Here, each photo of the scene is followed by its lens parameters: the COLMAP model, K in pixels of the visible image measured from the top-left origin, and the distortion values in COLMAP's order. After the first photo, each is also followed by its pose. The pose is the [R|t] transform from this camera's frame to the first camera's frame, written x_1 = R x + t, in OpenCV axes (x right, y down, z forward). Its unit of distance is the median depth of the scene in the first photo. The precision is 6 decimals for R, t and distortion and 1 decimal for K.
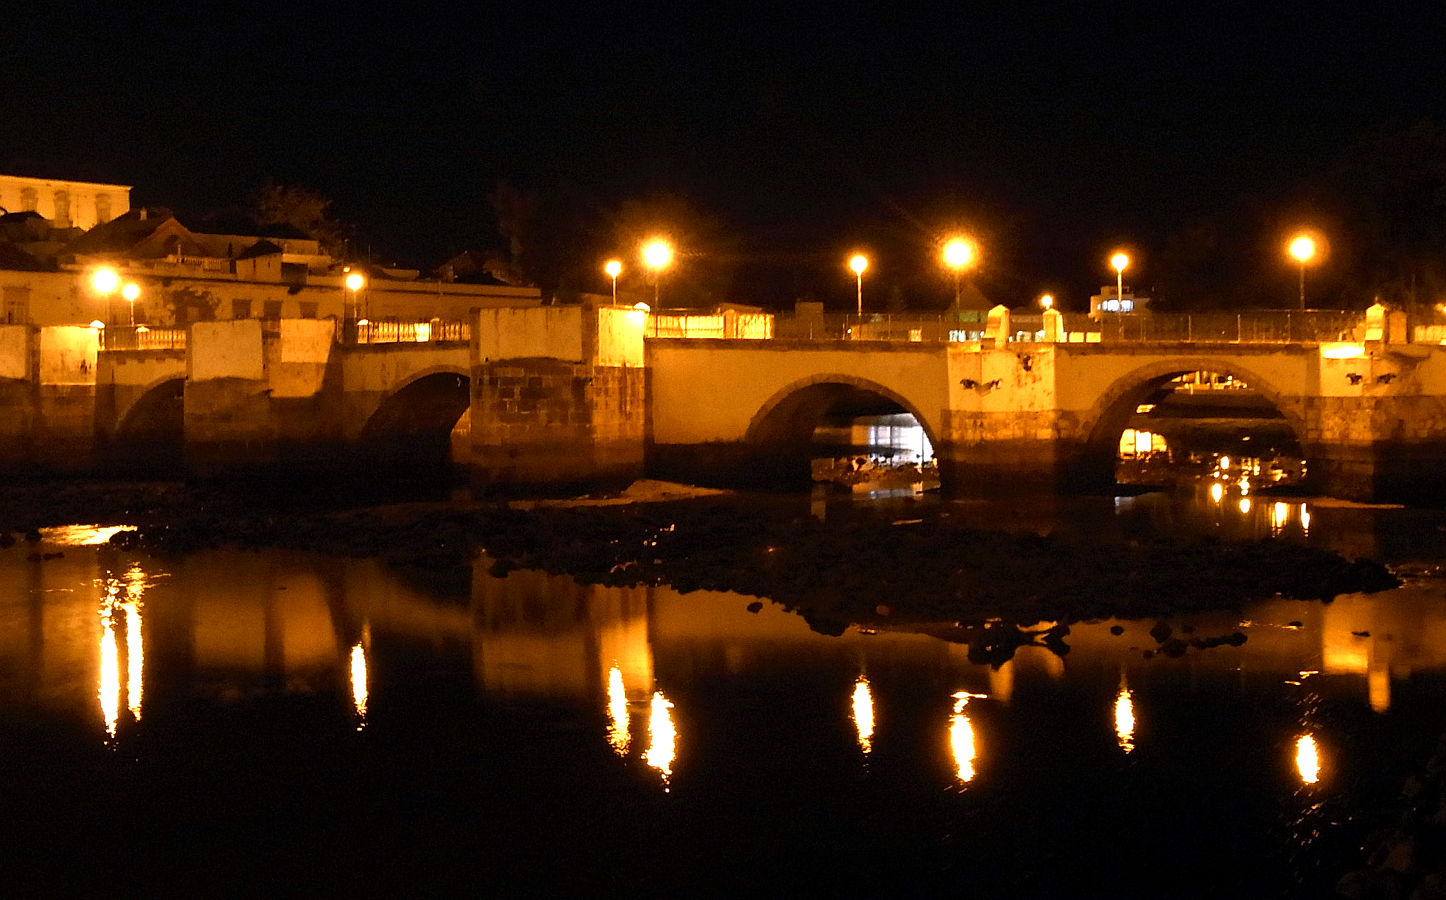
lens RADIAL K [[1665.0, 0, 717.1], [0, 1665.0, 447.7], [0, 0, 1]] dist [0.055138, 0.000000]
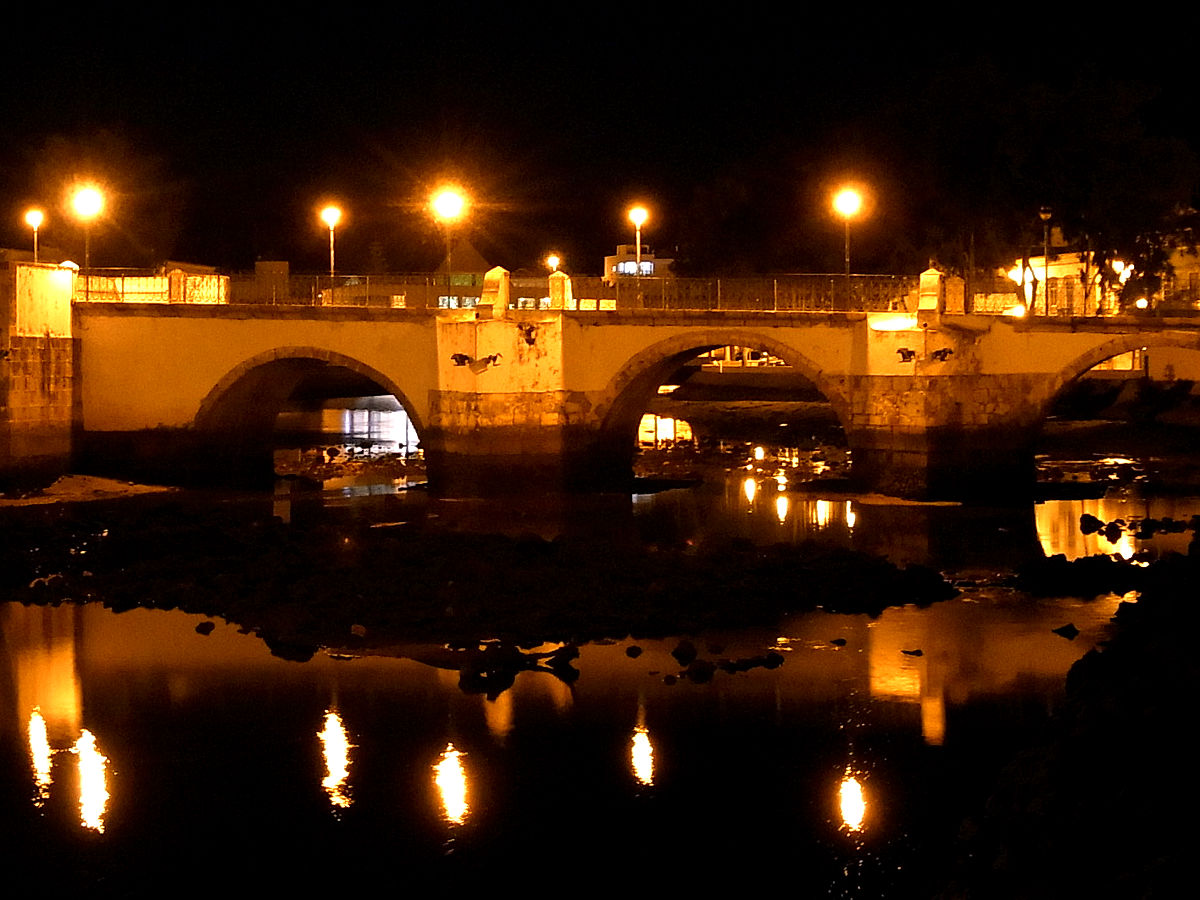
lens RADIAL K [[1454.6, 0, 597.5], [0, 1454.6, 451.3], [0, 0, 1]] dist [-0.001373, 0.000000]
pose [[0.971119, 0.002109, 0.238585, 0.043475], [-0.002884, 0.999992, 0.002903, 0.005591], [-0.238577, -0.003507, 0.971117, 0.276374]]
